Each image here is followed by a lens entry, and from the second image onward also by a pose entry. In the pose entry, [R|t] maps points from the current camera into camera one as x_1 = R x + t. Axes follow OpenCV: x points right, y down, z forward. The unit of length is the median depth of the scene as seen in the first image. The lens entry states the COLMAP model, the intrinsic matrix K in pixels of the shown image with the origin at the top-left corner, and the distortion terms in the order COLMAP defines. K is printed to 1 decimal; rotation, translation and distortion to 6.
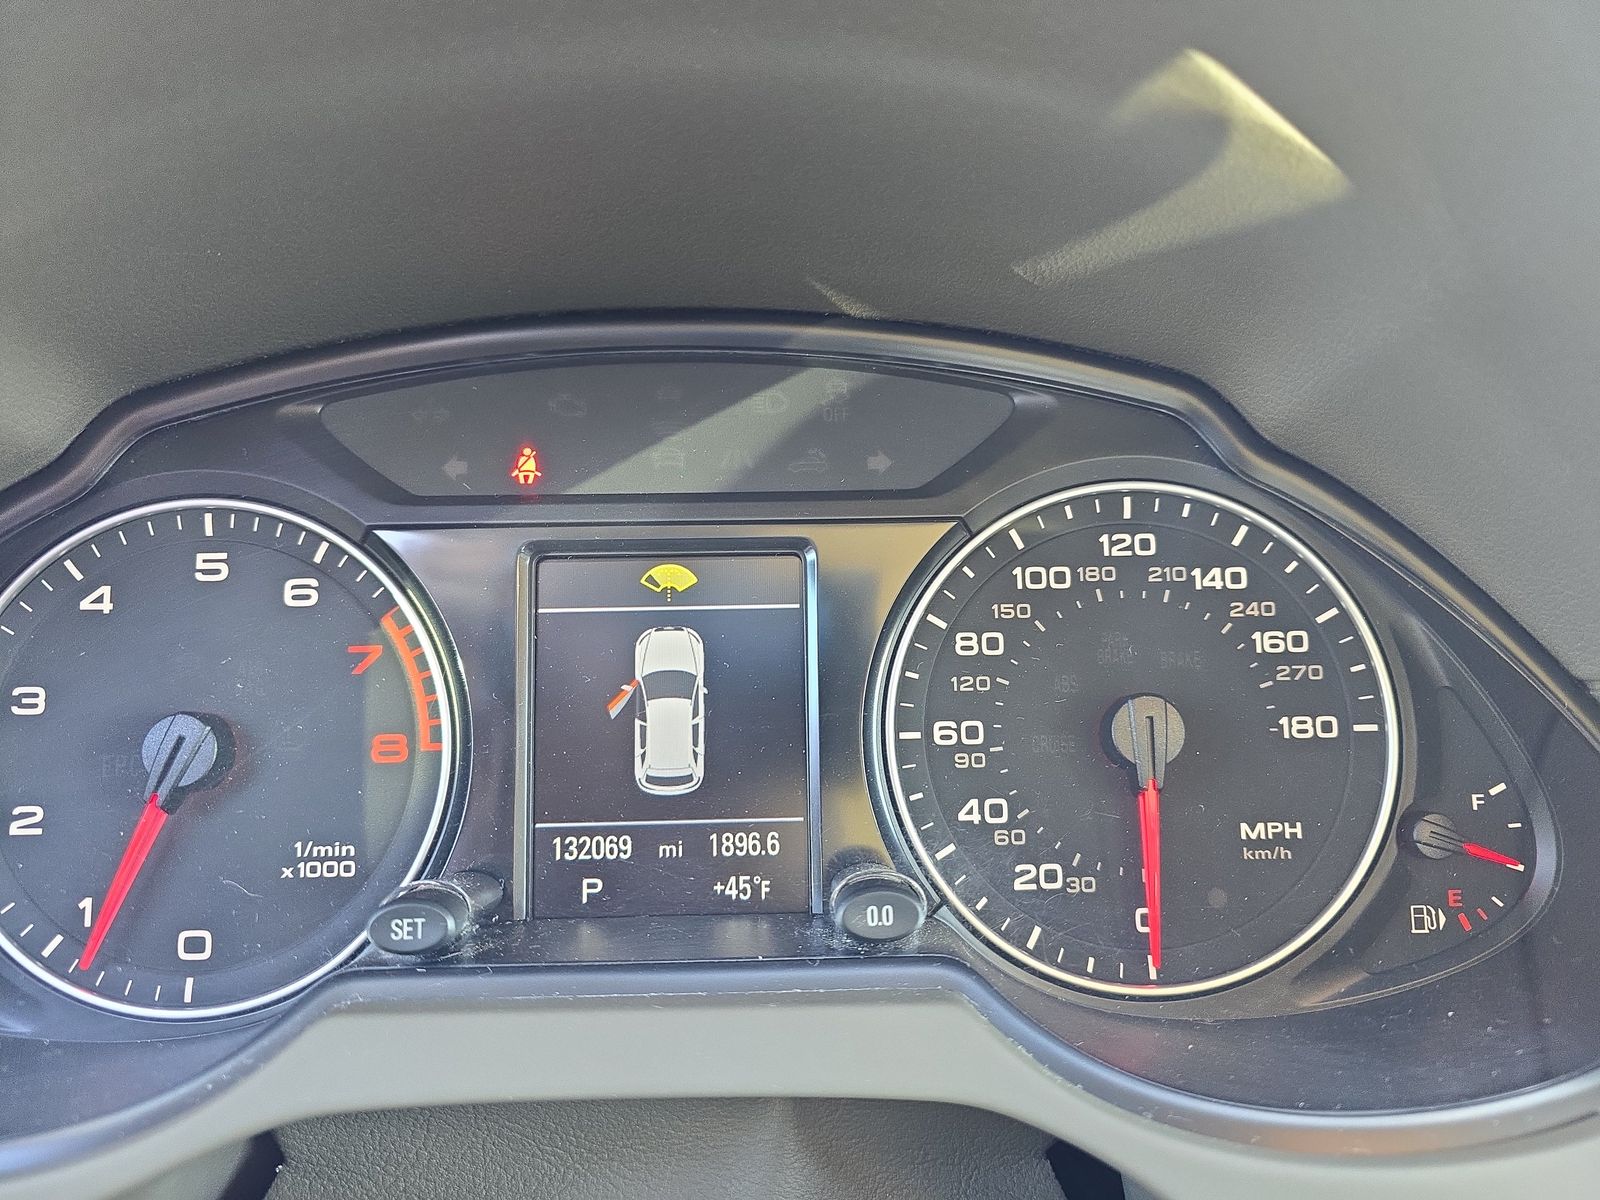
lens RADIAL K [[1111.8, 0, 796.5], [0, 1111.8, 610.1], [0, 0, 1]] dist [0.025709, -0.030594]
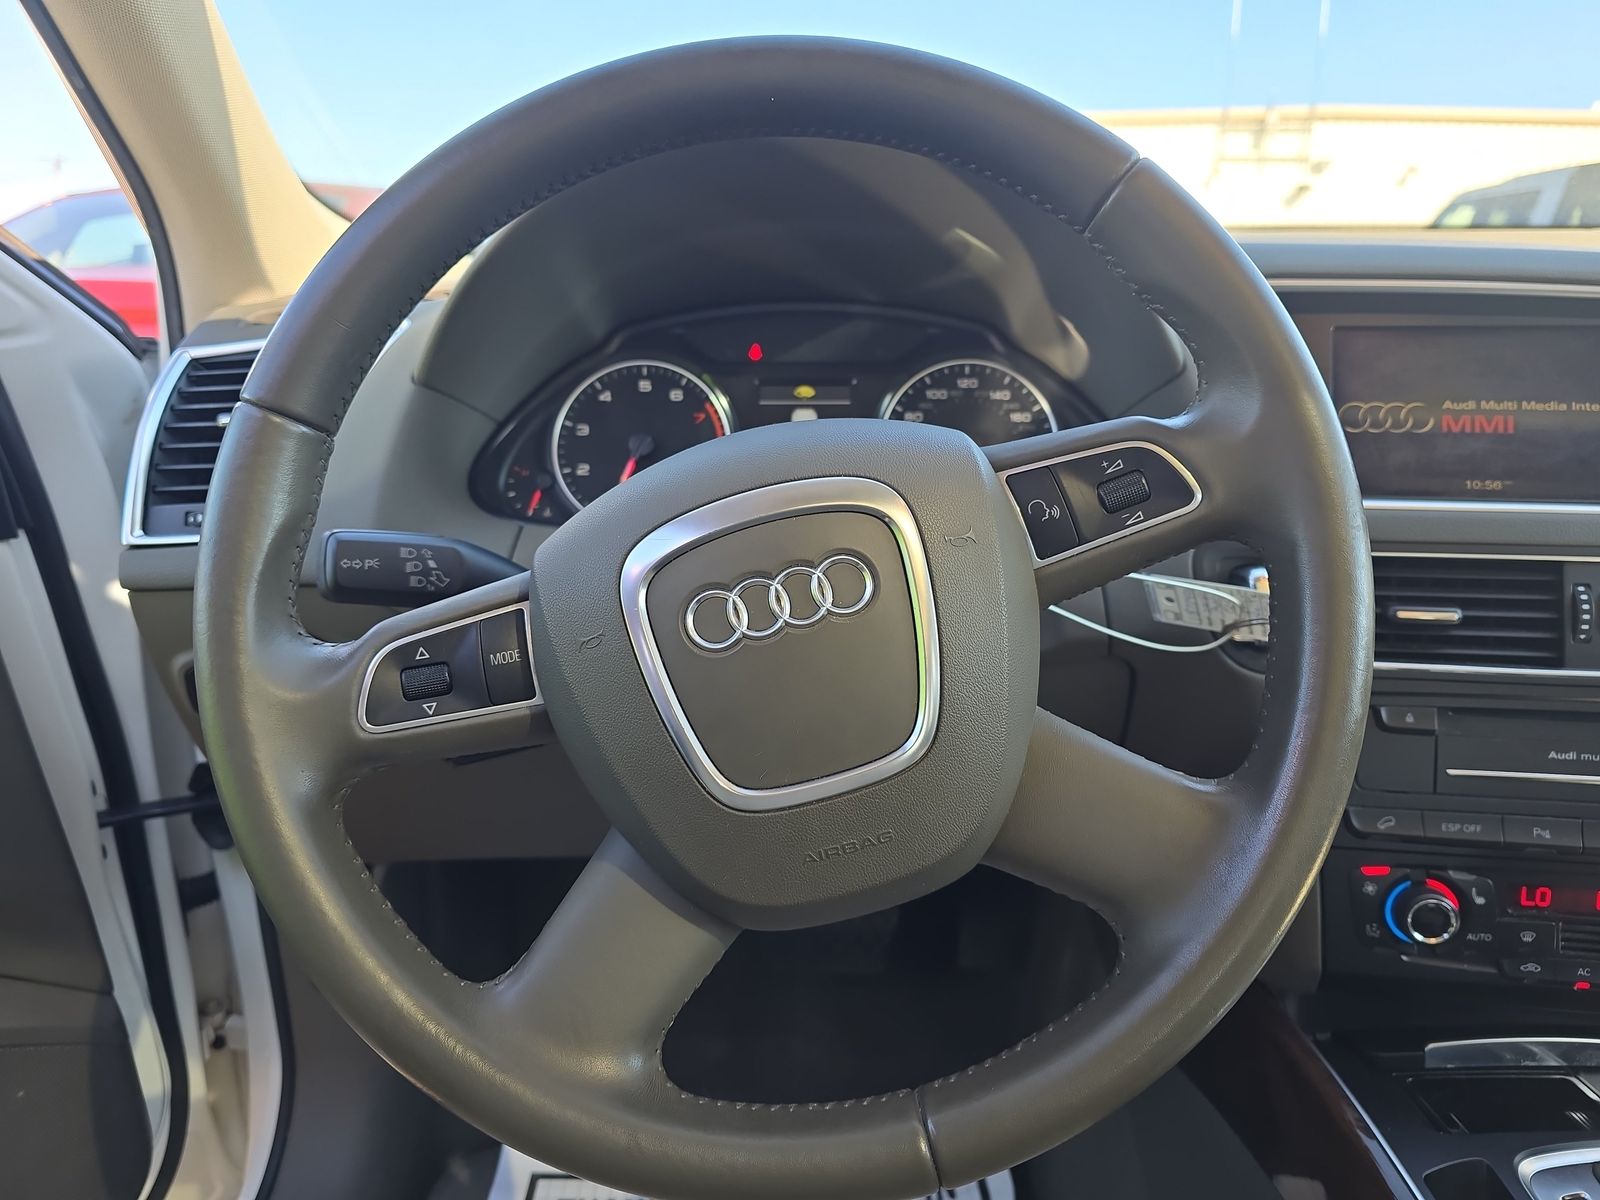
lens RADIAL K [[1111.8, 0, 796.3], [0, 1111.8, 603.3], [0, 0, 1]] dist [0.025709, -0.030594]
pose [[0.999682, 0.017743, -0.017919, -0.075868], [-0.017890, 0.999807, -0.008066, 0.533662], [0.017773, 0.008384, 0.999807, -1.836723]]
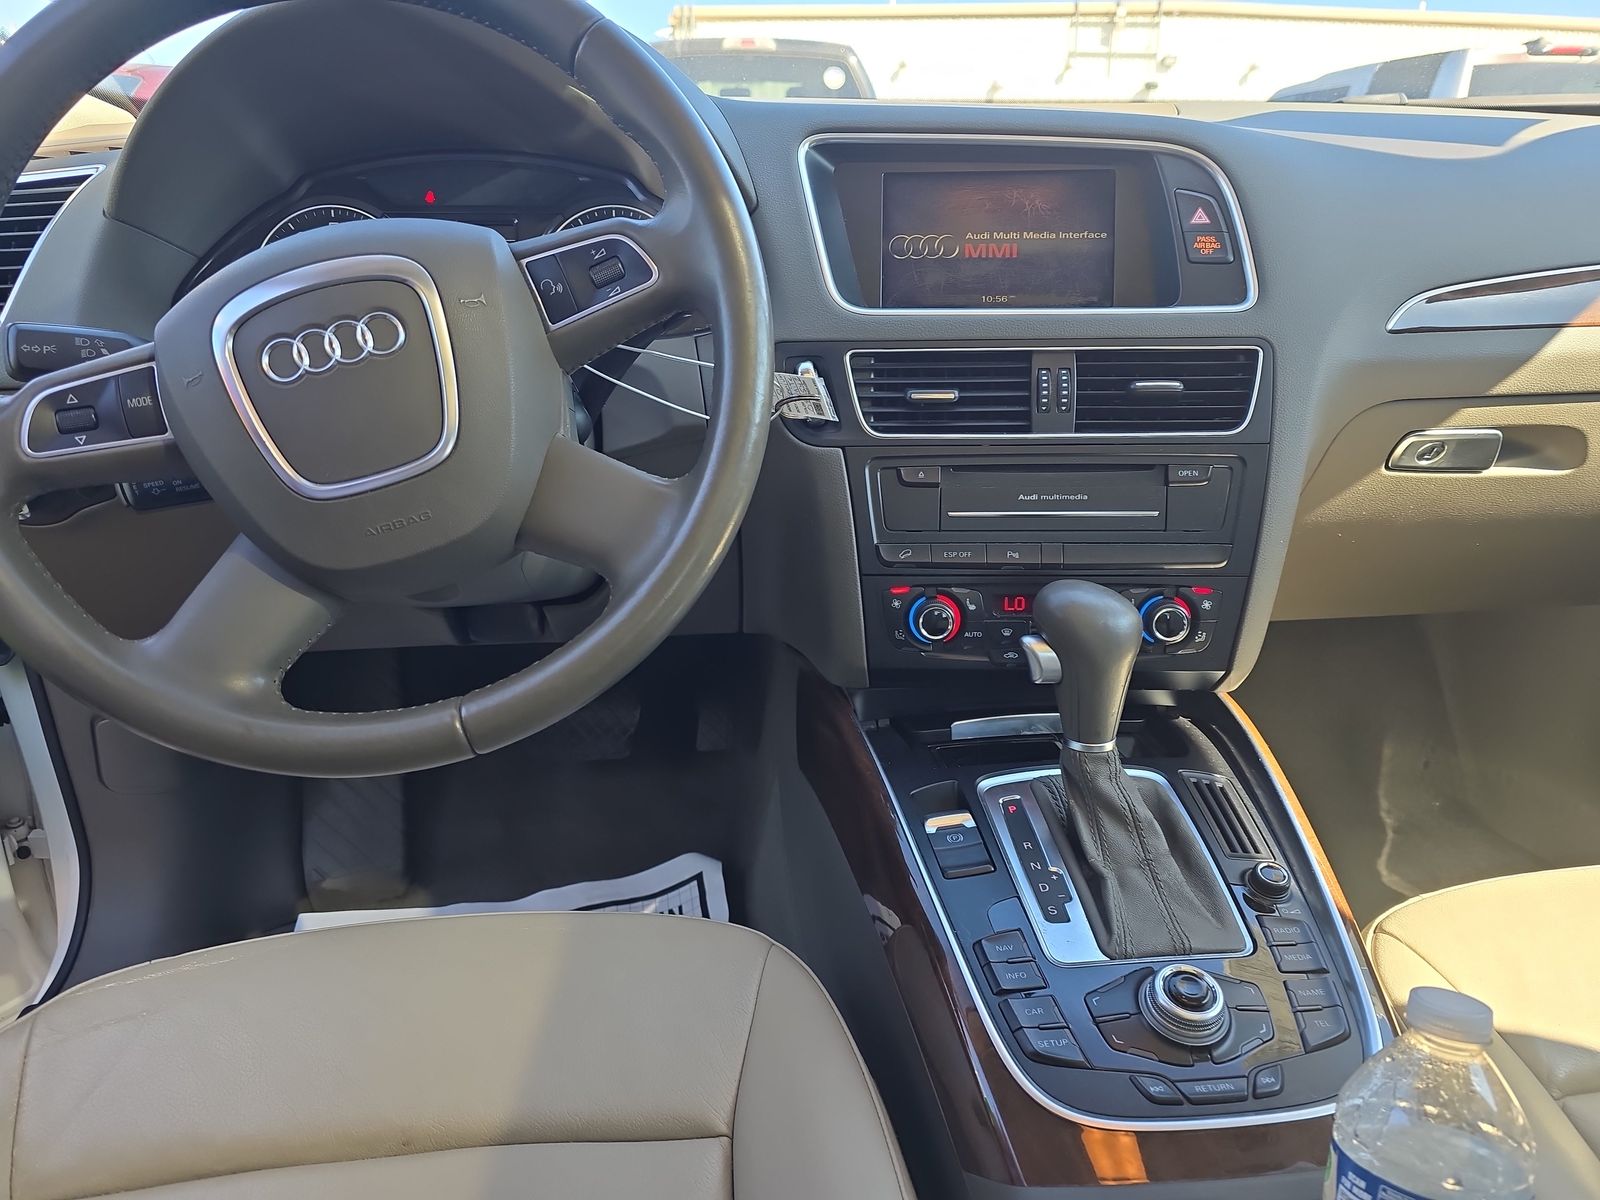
lens RADIAL K [[1111.8, 0, 813.3], [0, 1111.8, 611.2], [0, 0, 1]] dist [0.025709, -0.030594]
pose [[0.995148, -0.020191, 0.096297, 0.552192], [0.012583, 0.996797, 0.078974, 0.856608], [-0.097583, -0.077379, 0.992215, -2.522261]]
